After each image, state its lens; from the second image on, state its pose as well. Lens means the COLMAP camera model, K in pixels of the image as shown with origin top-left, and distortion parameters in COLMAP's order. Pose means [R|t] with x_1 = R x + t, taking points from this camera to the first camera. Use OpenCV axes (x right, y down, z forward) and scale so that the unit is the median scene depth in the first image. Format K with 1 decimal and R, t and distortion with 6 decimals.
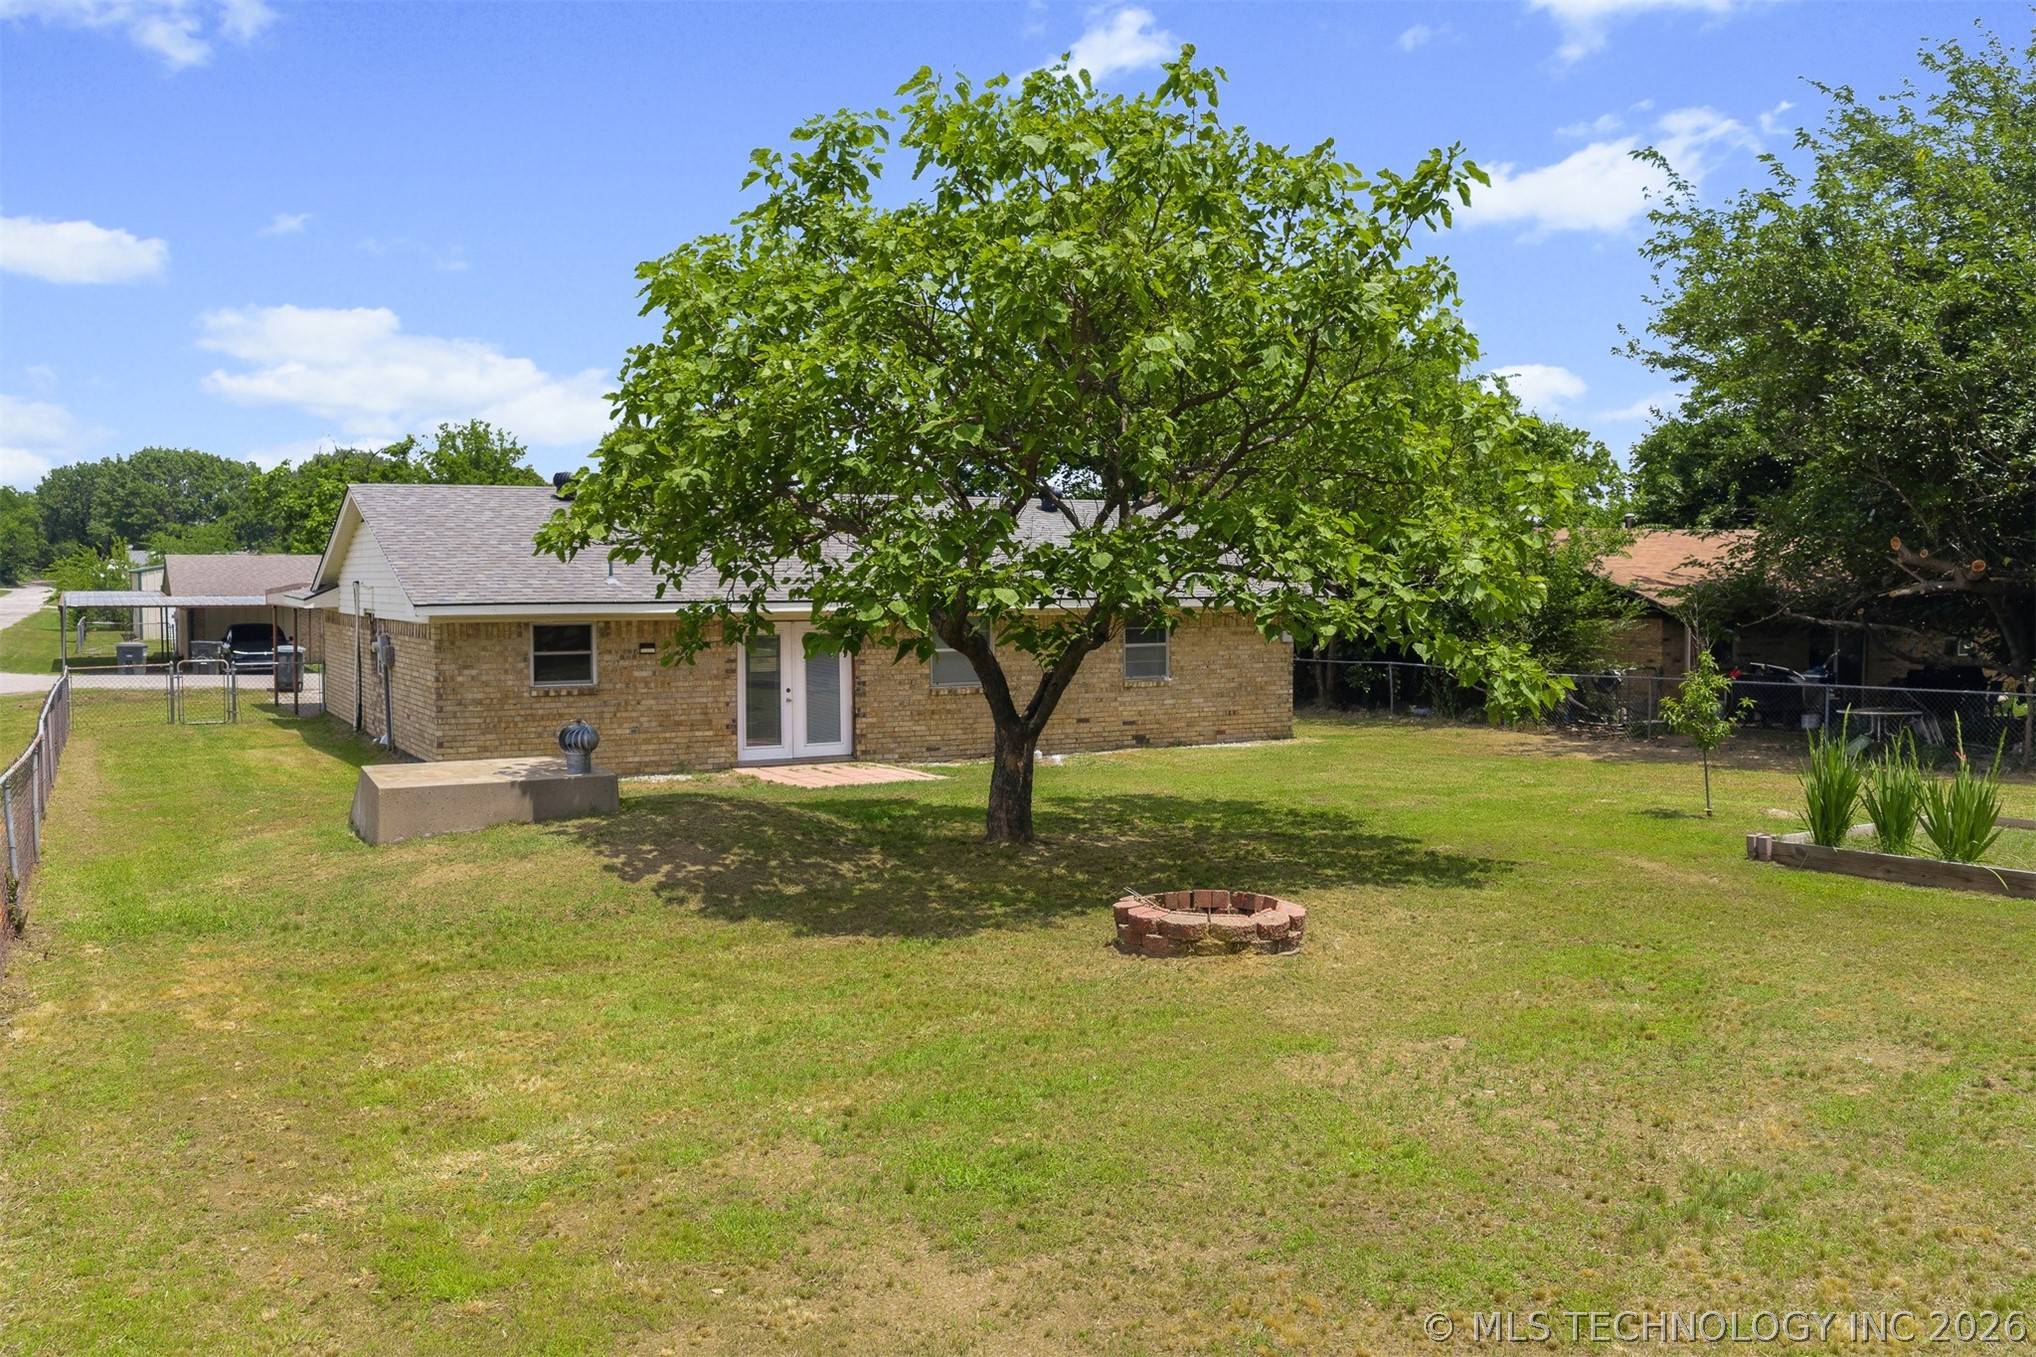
lens RADIAL K [[1677.9, 0, 1018.0], [0, 1677.9, 678.5], [0, 0, 1]] dist [0.008748, -0.006909]
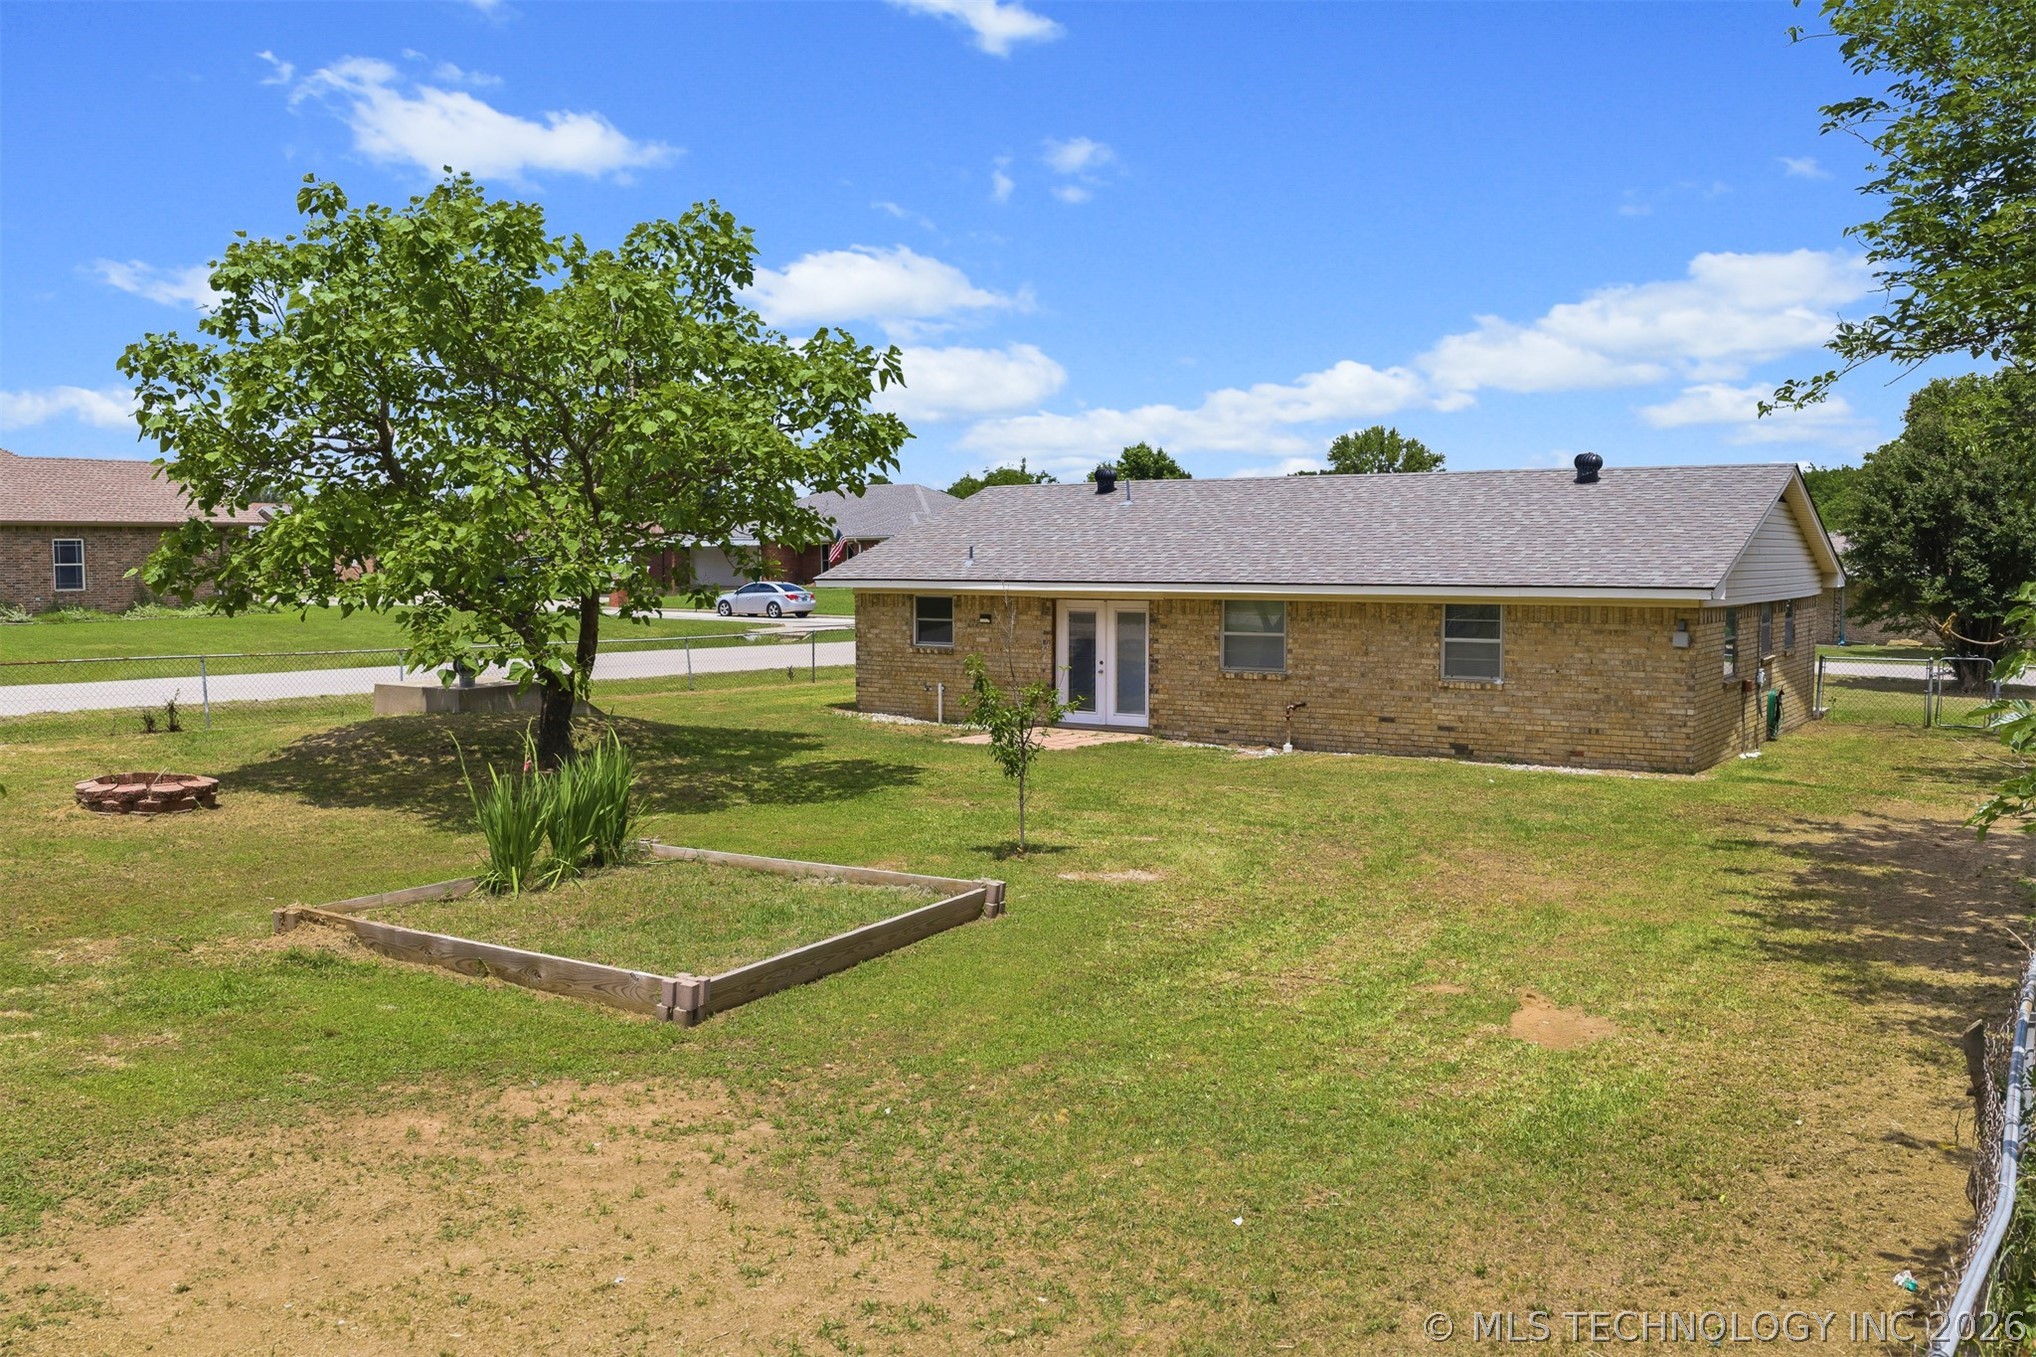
lens RADIAL K [[1677.9, 0, 1018.0], [0, 1677.9, 678.5], [0, 0, 1]] dist [0.008748, -0.006909]
pose [[0.456891, 0.064196, -0.887203, 0.817923], [-0.056668, 0.997467, 0.042992, -0.026959], [0.887716, 0.030633, 0.459372, 0.449923]]
